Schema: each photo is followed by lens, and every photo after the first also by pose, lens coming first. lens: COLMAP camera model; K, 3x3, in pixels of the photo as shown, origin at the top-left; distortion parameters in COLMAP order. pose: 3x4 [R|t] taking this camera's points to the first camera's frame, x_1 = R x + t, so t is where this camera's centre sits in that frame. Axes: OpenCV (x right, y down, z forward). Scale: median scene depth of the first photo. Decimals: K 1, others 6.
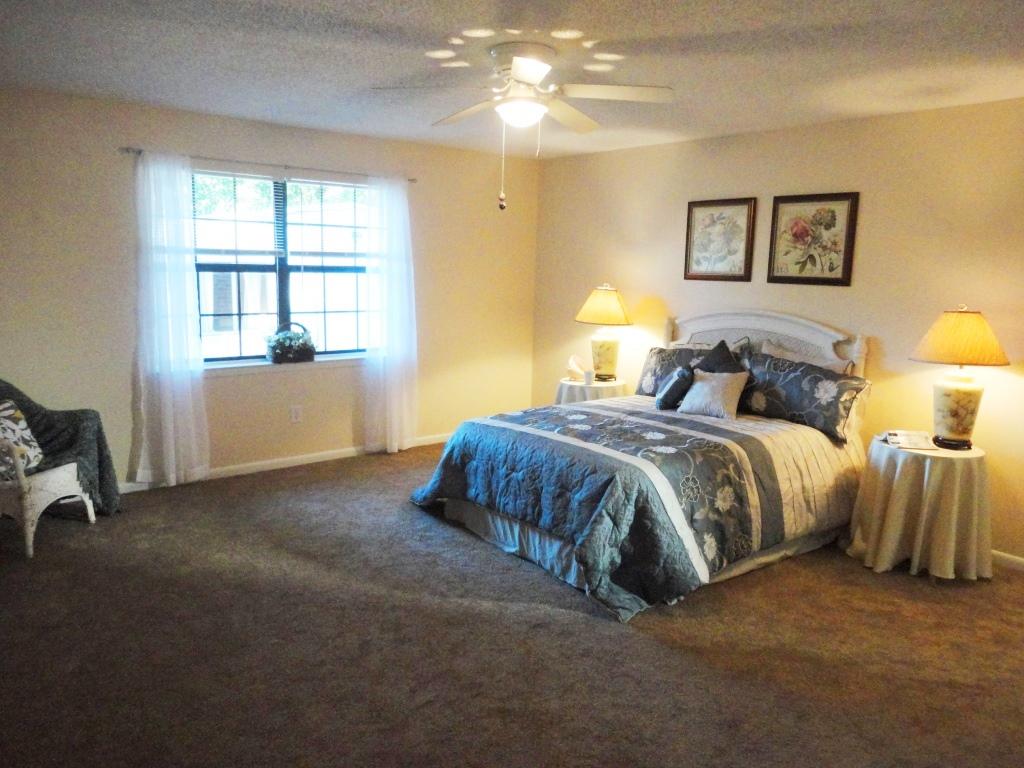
lens RADIAL K [[755.9, 0, 514.9], [0, 755.9, 383.7], [0, 0, 1]] dist [0.006077, 0.003422]
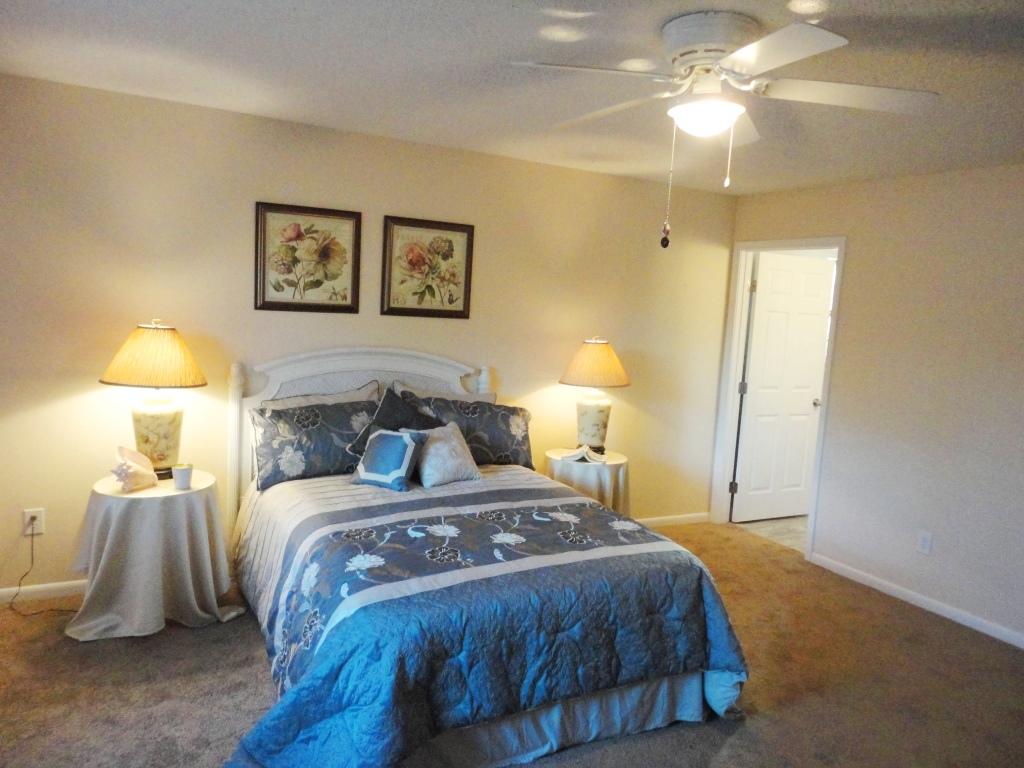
lens RADIAL K [[755.9, 0, 514.9], [0, 755.9, 383.7], [0, 0, 1]] dist [0.006077, 0.003422]
pose [[0.186317, -0.127542, 0.974176, -0.510296], [0.100982, 0.988773, 0.110140, -0.143248], [-0.977286, 0.077853, 0.197104, 0.728285]]
